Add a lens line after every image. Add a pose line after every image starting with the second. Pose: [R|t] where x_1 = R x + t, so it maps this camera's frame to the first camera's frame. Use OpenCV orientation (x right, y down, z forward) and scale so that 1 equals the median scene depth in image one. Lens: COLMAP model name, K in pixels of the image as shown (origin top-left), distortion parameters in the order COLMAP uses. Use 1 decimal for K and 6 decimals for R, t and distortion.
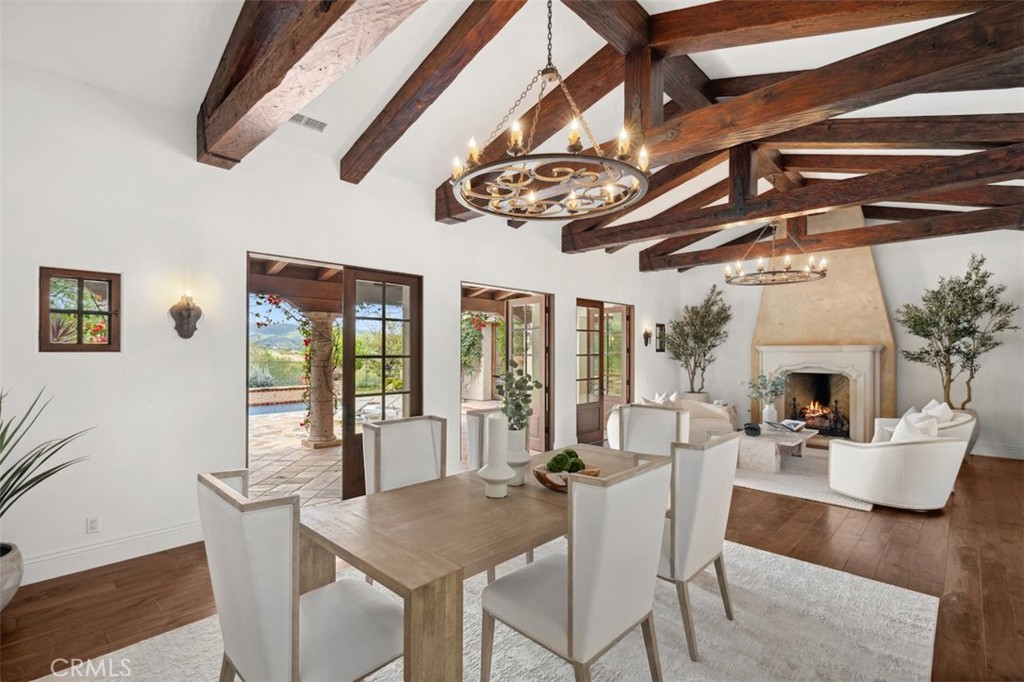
lens RADIAL K [[475.7, 0, 506.9], [0, 475.7, 351.2], [0, 0, 1]] dist [-0.002602, 0.000243]
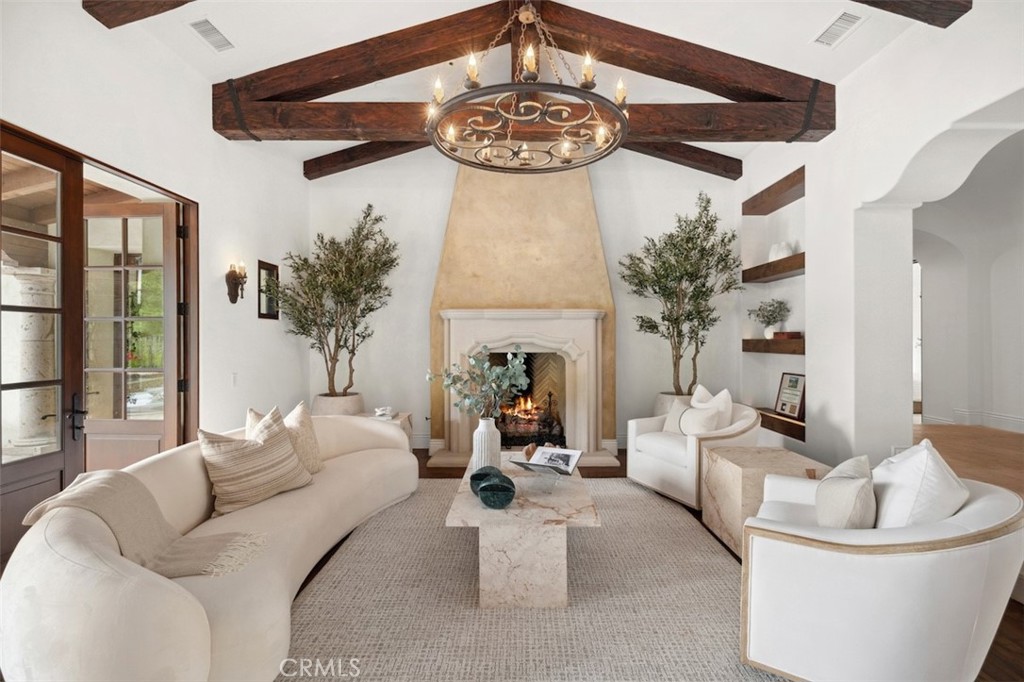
lens RADIAL K [[475.7, 0, 521.0], [0, 475.7, 342.1], [0, 0, 1]] dist [-0.002602, 0.000243]
pose [[0.716414, -0.005819, 0.697651, 0.188228], [0.003499, 0.999983, 0.004748, 0.028151], [-0.697666, -0.000960, 0.716422, 0.523149]]
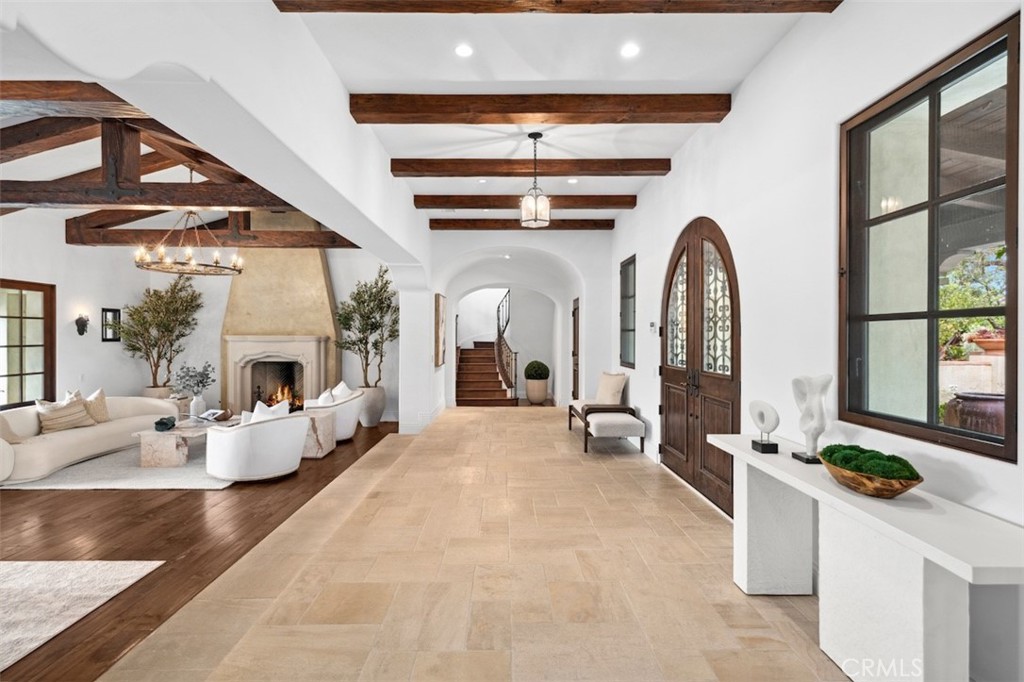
lens RADIAL K [[500.4, 0, 508.9], [0, 500.4, 340.2], [0, 0, 1]] dist [0.012155, -0.000915]
pose [[0.712703, -0.003630, 0.701457, 0.227253], [-0.001578, 0.999976, 0.006778, -0.009940], [-0.701464, -0.005938, 0.712680, -0.161372]]
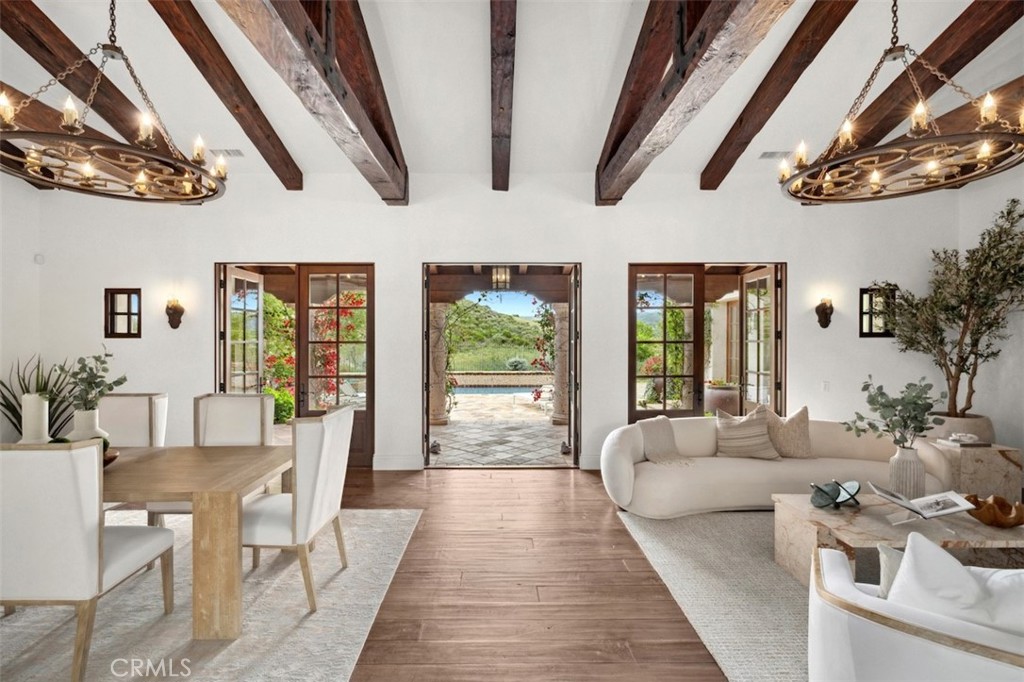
lens RADIAL K [[475.7, 0, 499.6], [0, 475.7, 341.8], [0, 0, 1]] dist [-0.002602, 0.000243]
pose [[0.702067, 0.001368, -0.712110, 0.473373], [0.002407, 0.999988, 0.004295, 0.003941], [0.712107, -0.004729, 0.702055, 0.314390]]
